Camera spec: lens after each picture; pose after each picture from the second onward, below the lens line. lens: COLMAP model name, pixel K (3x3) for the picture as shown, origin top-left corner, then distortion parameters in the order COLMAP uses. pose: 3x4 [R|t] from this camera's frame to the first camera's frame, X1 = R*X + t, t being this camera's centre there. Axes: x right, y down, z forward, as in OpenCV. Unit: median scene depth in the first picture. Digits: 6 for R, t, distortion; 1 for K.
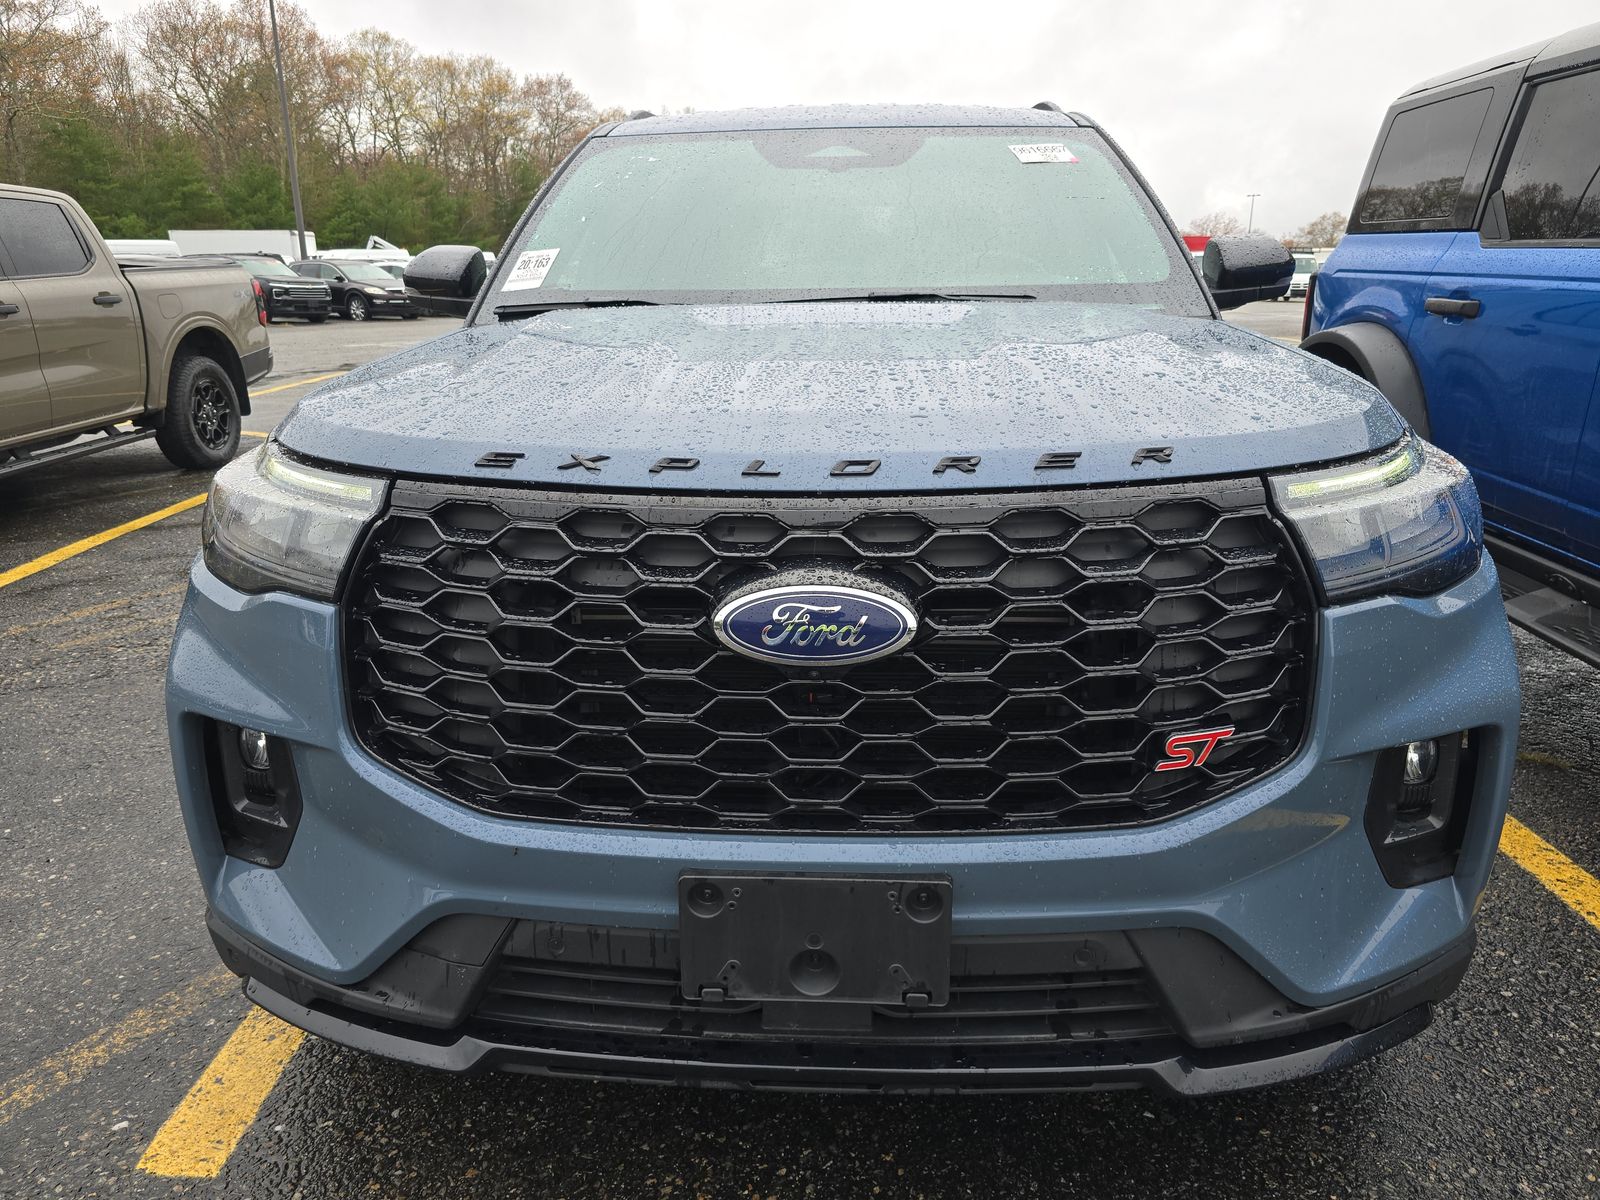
lens RADIAL K [[1077.0, 0, 800.0], [0, 1077.0, 600.0], [0, 0, 1]] dist [0.046602, -0.029845]
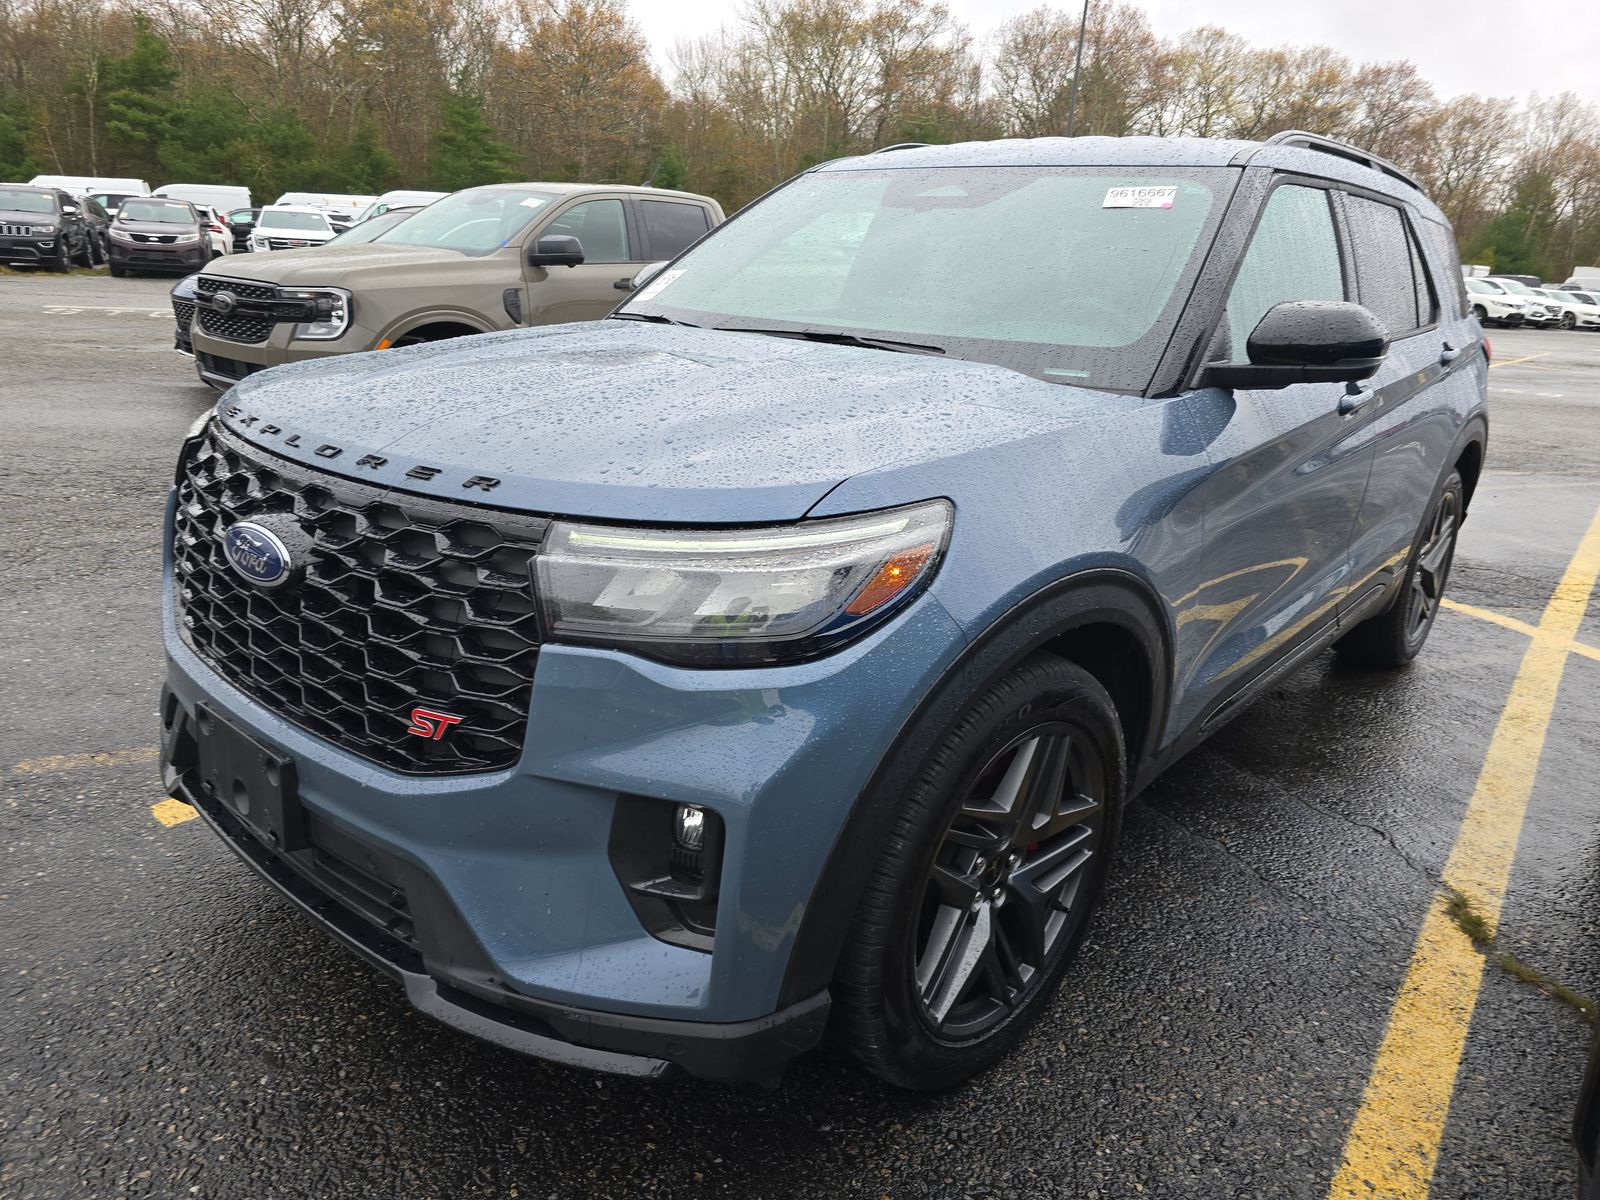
lens RADIAL K [[1077.0, 0, 800.0], [0, 1077.0, 600.0], [0, 0, 1]] dist [0.046602, -0.029845]
pose [[0.791858, 0.238120, -0.562369, 1.248884], [-0.236564, 0.968559, 0.077011, -0.175335], [0.563026, 0.072055, 0.823292, 0.213111]]
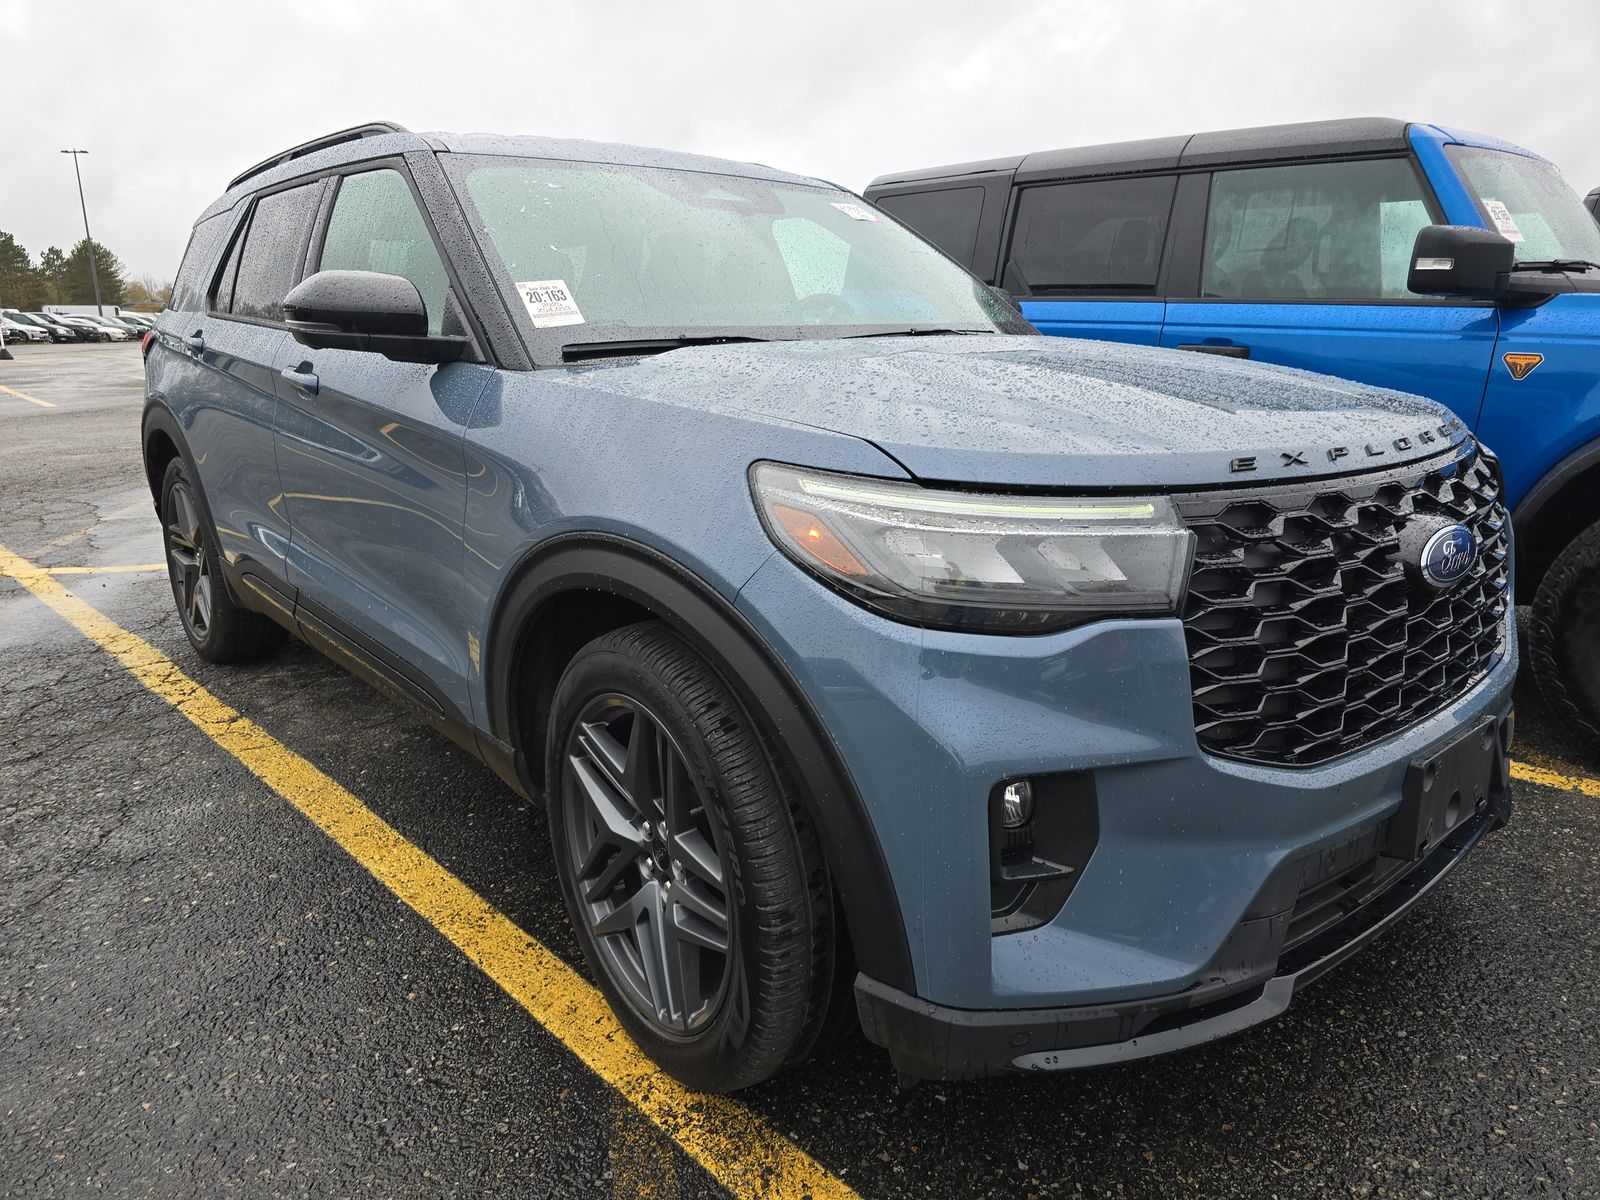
lens RADIAL K [[1077.0, 0, 800.0], [0, 1077.0, 600.0], [0, 0, 1]] dist [0.046602, -0.029845]
pose [[0.727143, -0.168178, 0.665567, -1.295165], [0.195099, 0.980176, 0.034526, -0.111043], [-0.658179, 0.104746, 0.745539, 0.435340]]
